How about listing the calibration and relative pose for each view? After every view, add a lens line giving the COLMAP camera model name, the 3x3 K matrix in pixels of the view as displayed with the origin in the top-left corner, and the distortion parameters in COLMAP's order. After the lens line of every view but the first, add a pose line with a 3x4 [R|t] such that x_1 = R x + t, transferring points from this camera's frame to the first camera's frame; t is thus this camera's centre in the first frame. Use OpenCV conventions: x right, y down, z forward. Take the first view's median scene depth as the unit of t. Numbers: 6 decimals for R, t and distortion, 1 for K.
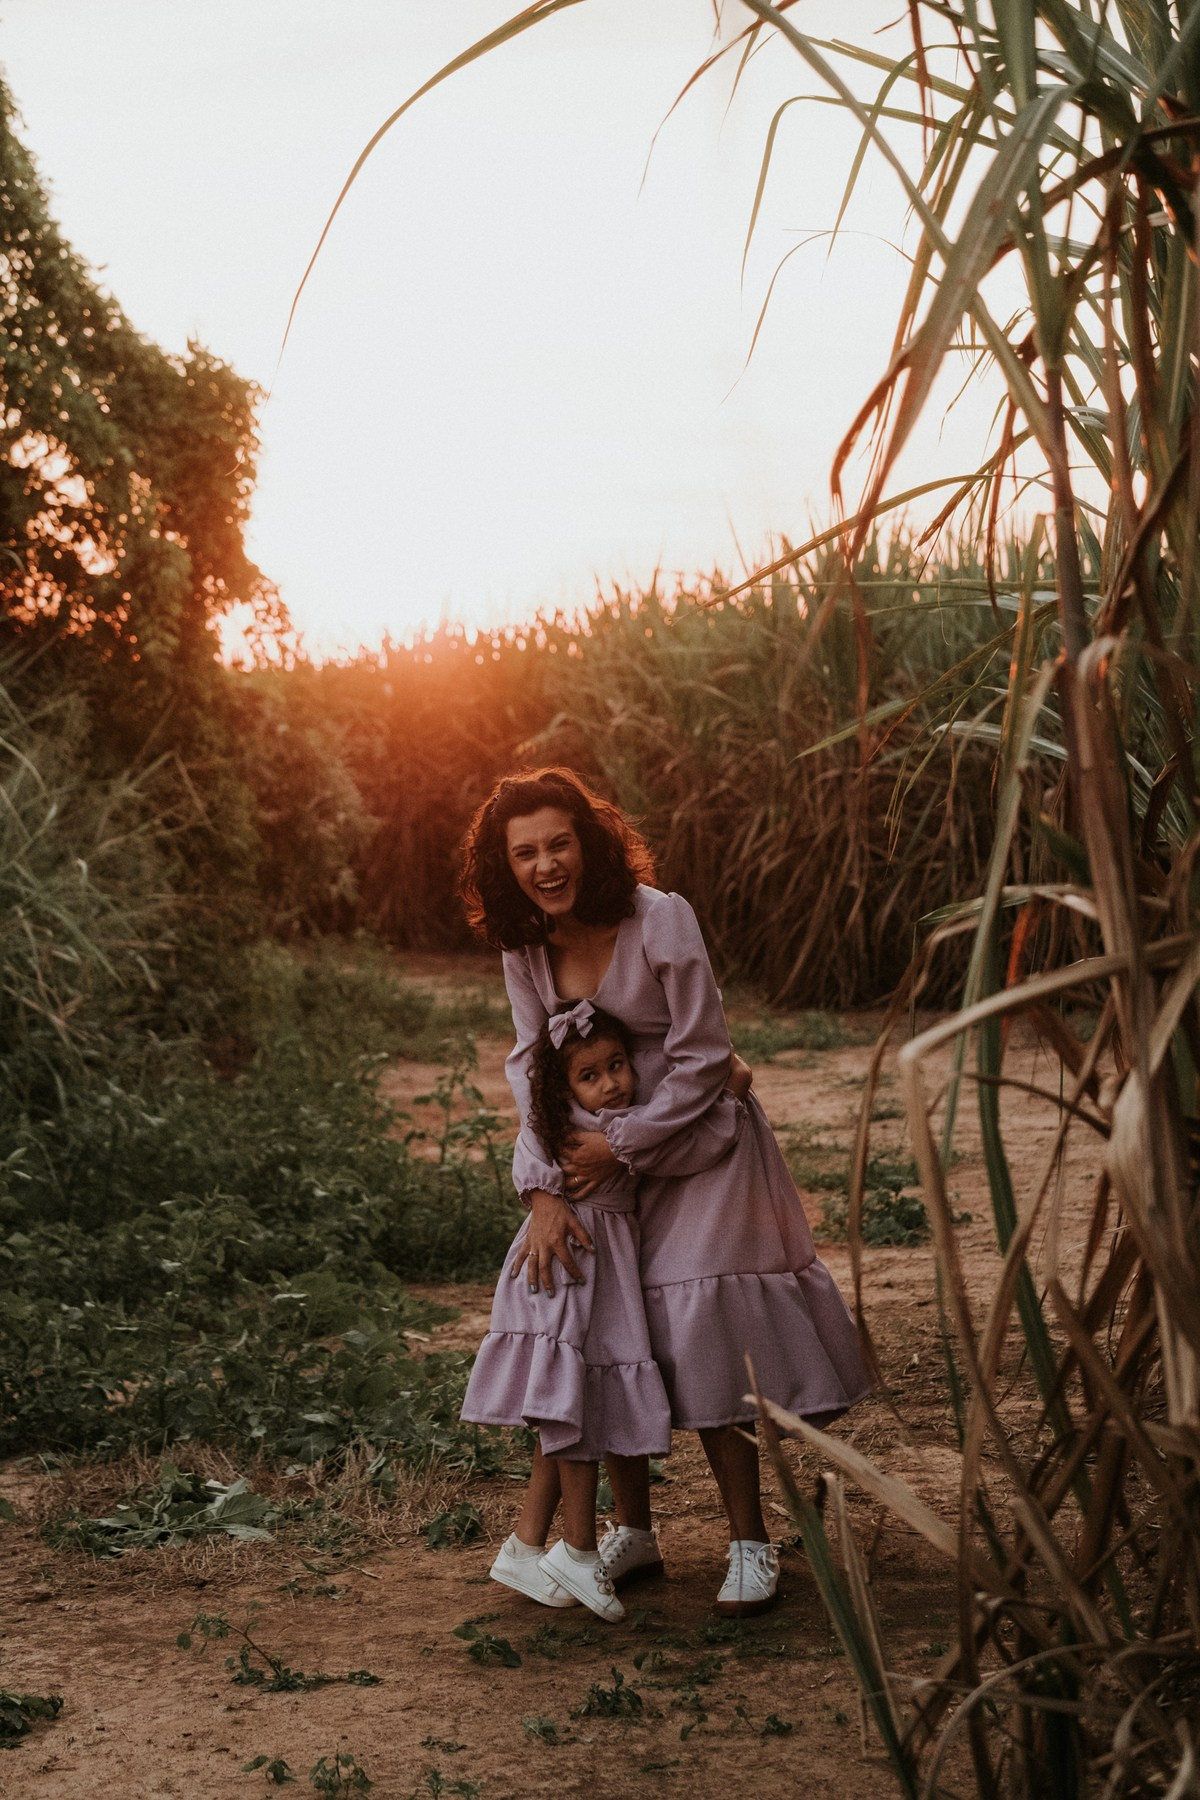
lens RADIAL K [[4012.5, 0, 610.5], [0, 4012.5, 892.7], [0, 0, 1]] dist [0.040031, 0.102138]
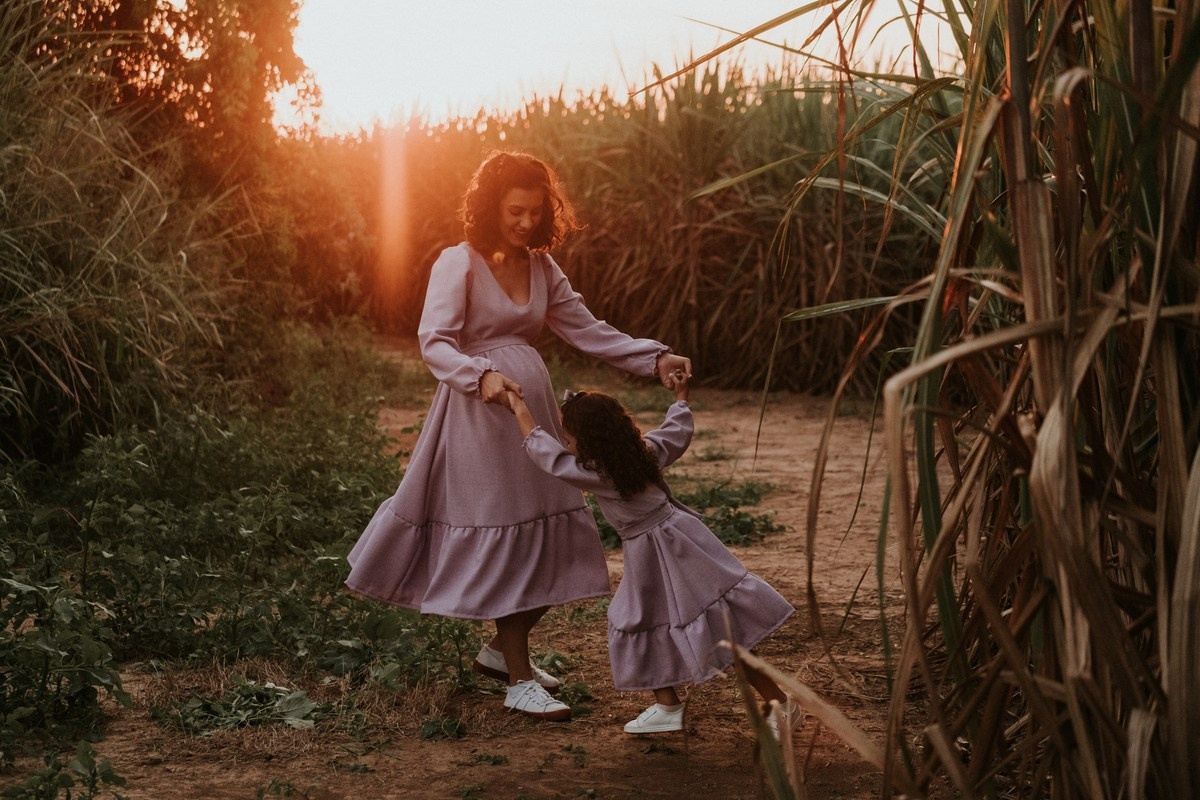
lens RADIAL K [[2675.0, 0, 598.1], [0, 2675.0, 420.2], [0, 0, 1]] dist [0.040031, 0.102138]
pose [[0.998107, 0.049400, 0.036644, -0.016085], [-0.050883, 0.997875, 0.040704, 0.006240], [-0.034555, -0.042492, 0.998499, 0.040001]]
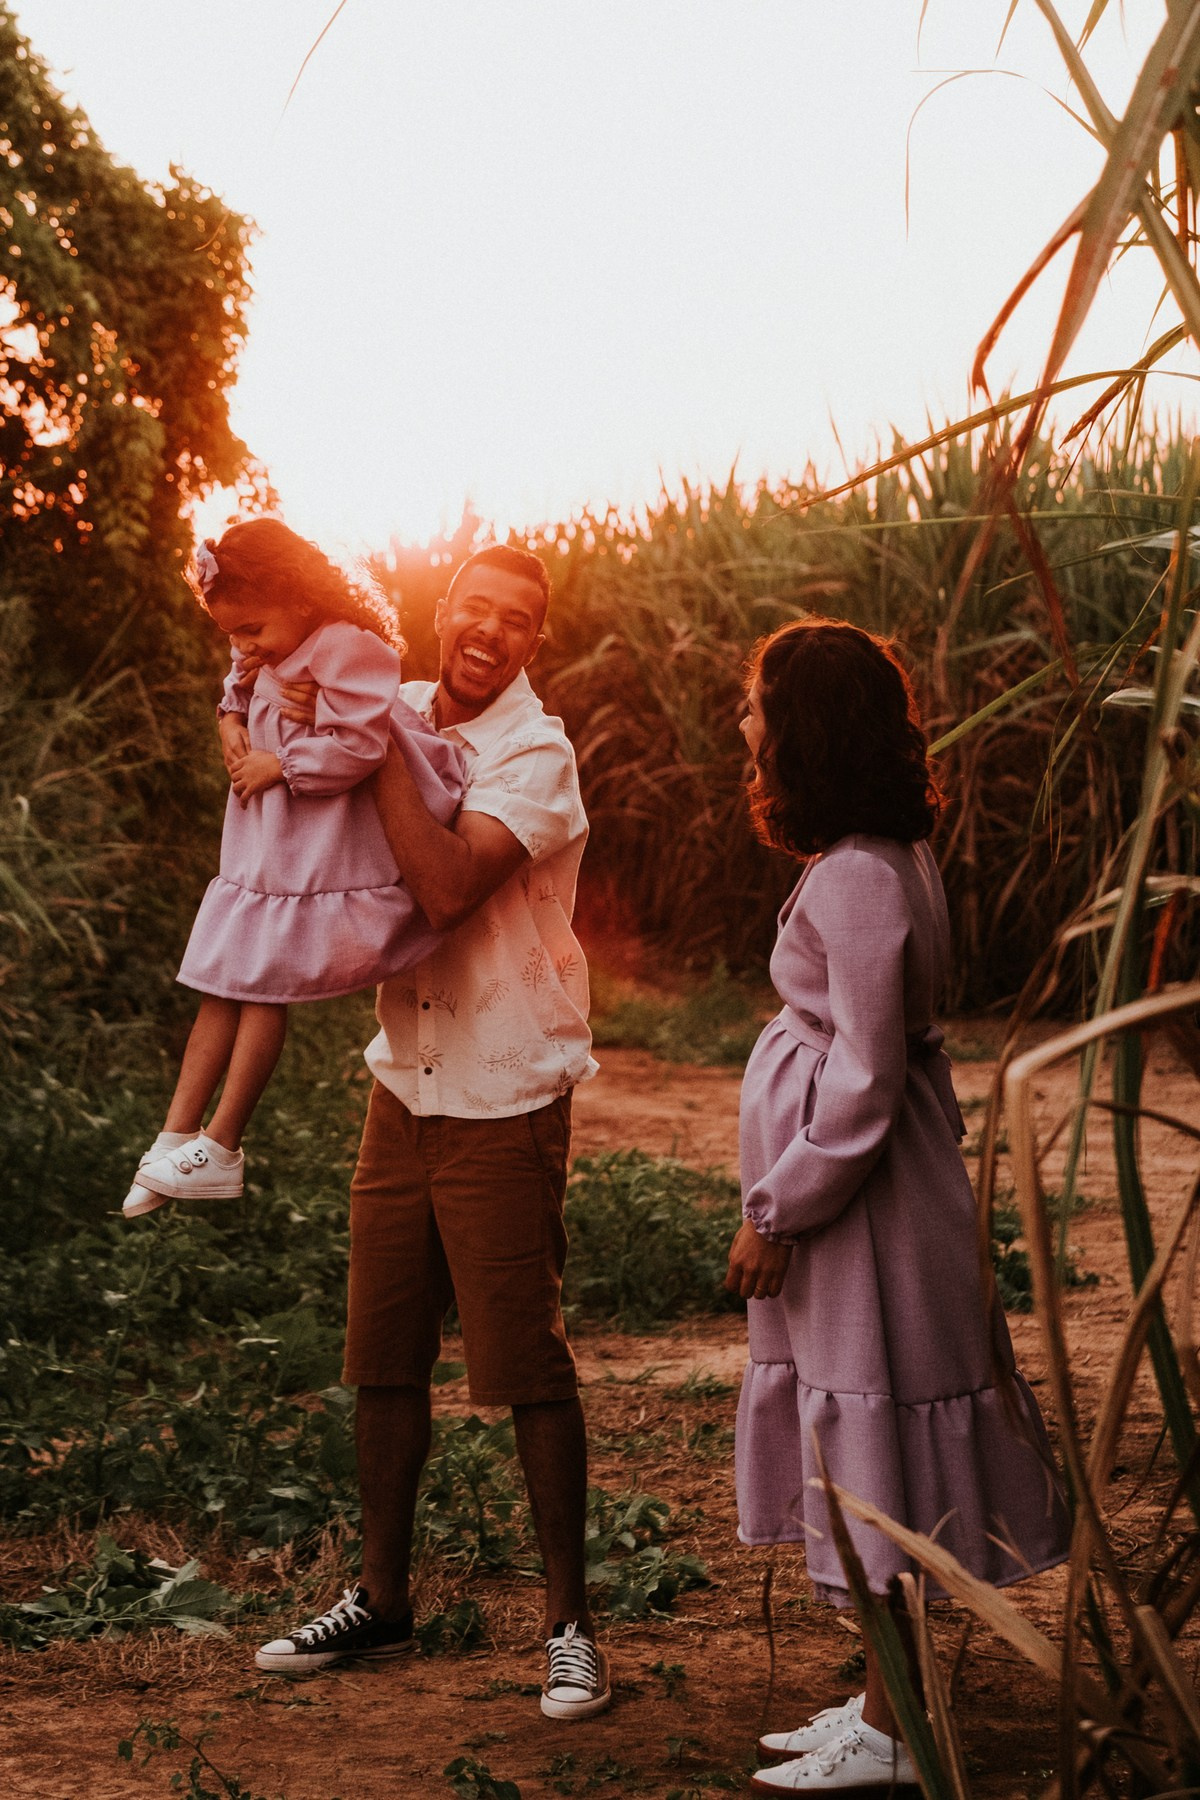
lens RADIAL K [[5018.0, 0, 509.7], [0, 5018.0, 733.5], [0, 0, 1]] dist [0.049091, 0.157994]
pose [[0.998898, 0.035007, -0.031263, -0.000841], [-0.035754, 0.999081, -0.023646, -0.000713], [0.030406, 0.024737, 0.999231, -0.018199]]
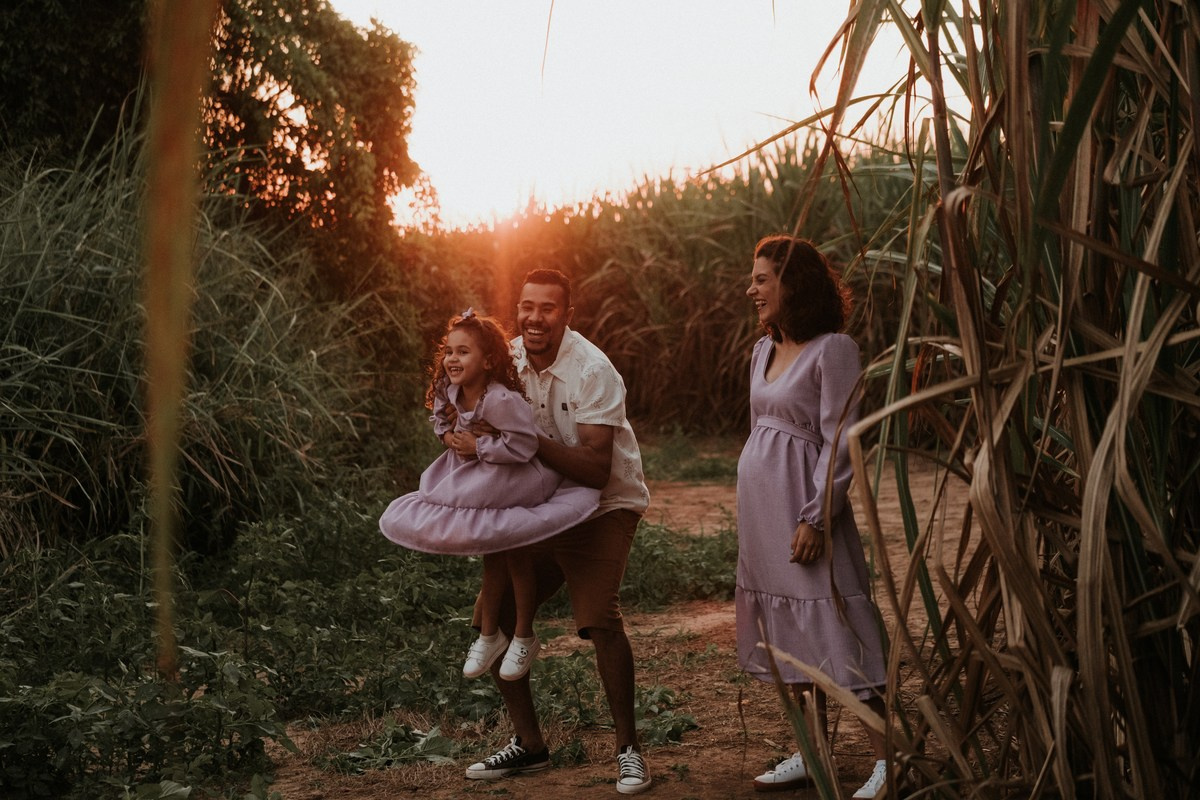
lens RADIAL K [[2678.5, 0, 620.6], [0, 2678.5, 429.3], [0, 0, 1]] dist [0.027327, 0.224423]
pose [[0.999898, -0.012187, -0.007441, -0.005313], [0.012318, 0.999766, 0.017759, 0.005163], [0.007223, -0.017849, 0.999815, -0.046191]]
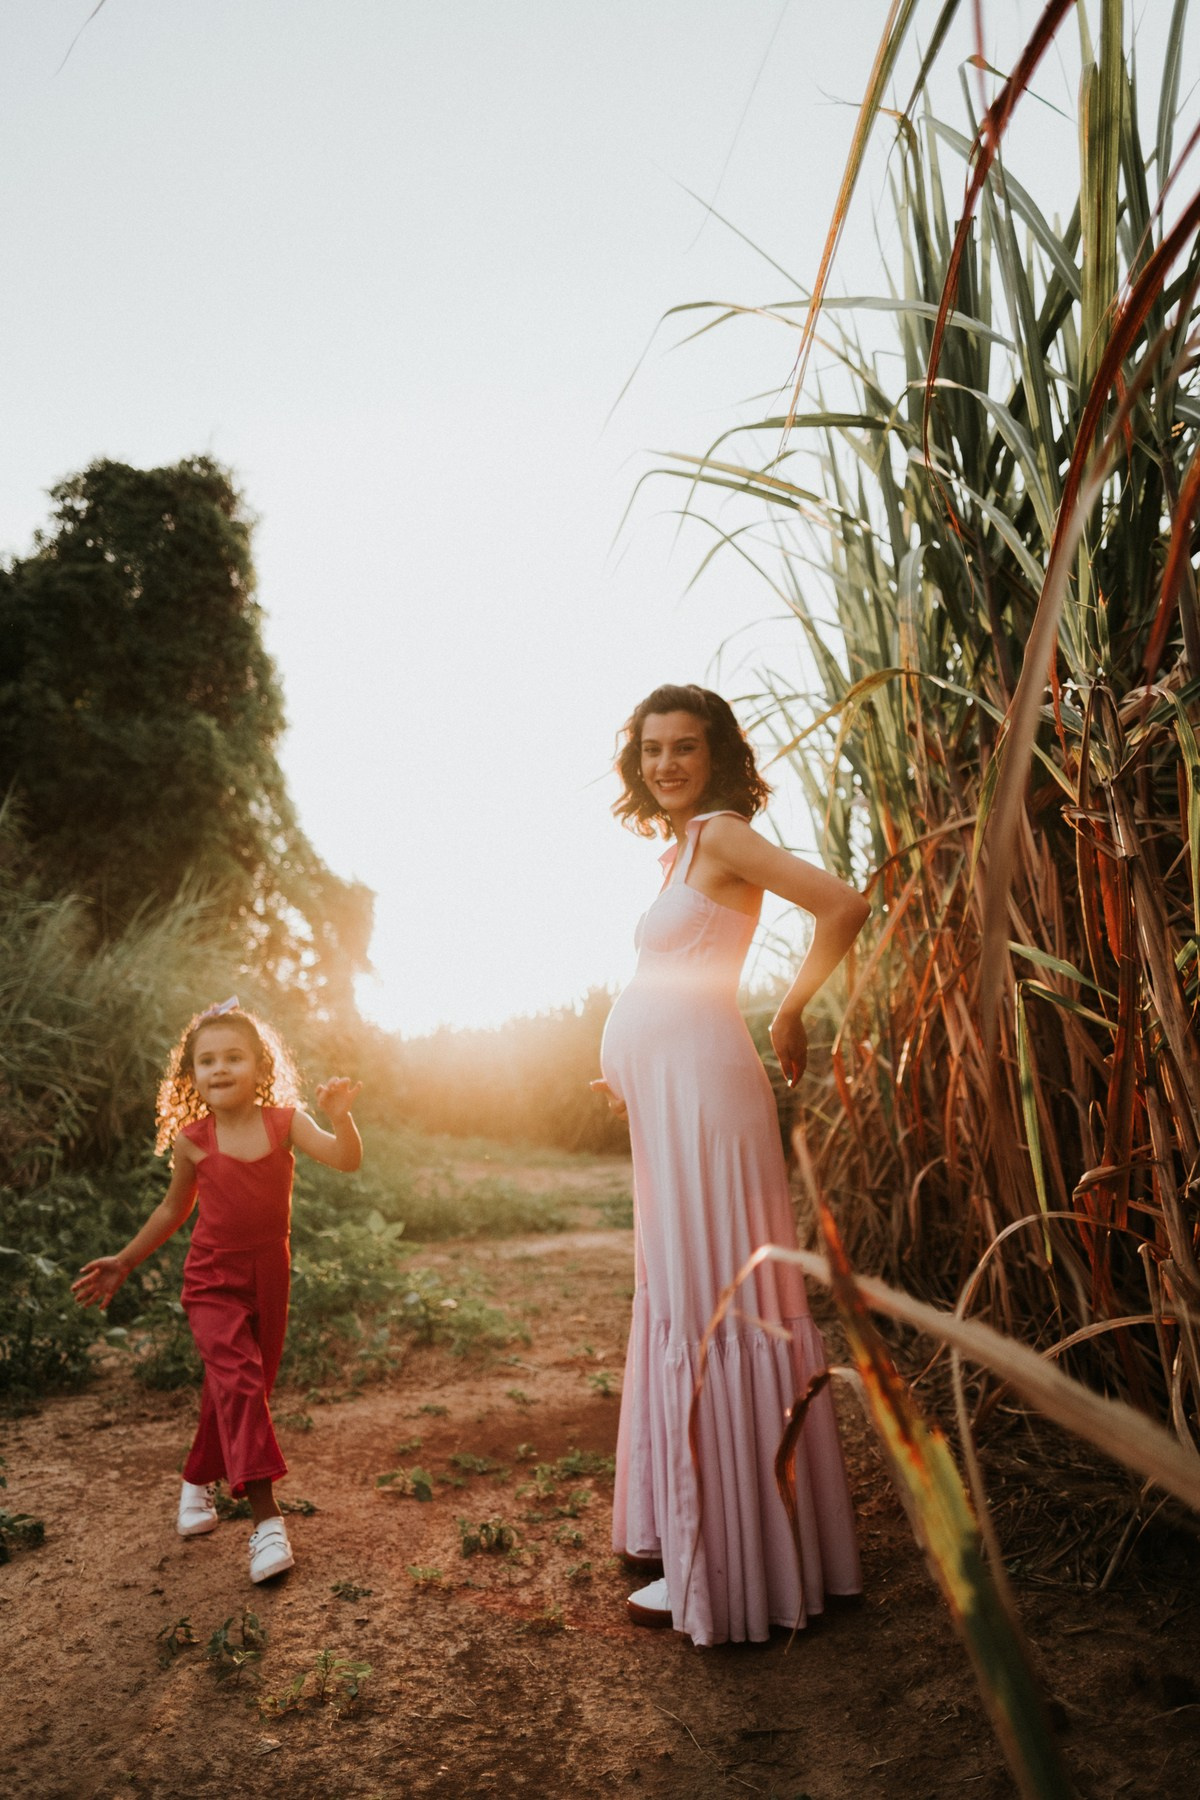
lens RADIAL K [[1275.1, 0, 592.4], [0, 1275.1, 903.5], [0, 0, 1]] dist [-0.000823, 0.002273]
pose [[0.997394, 0.036748, 0.062080, -0.001526], [-0.024832, 0.982832, -0.182824, 0.041952], [-0.067732, 0.180806, 0.981184, 0.299061]]
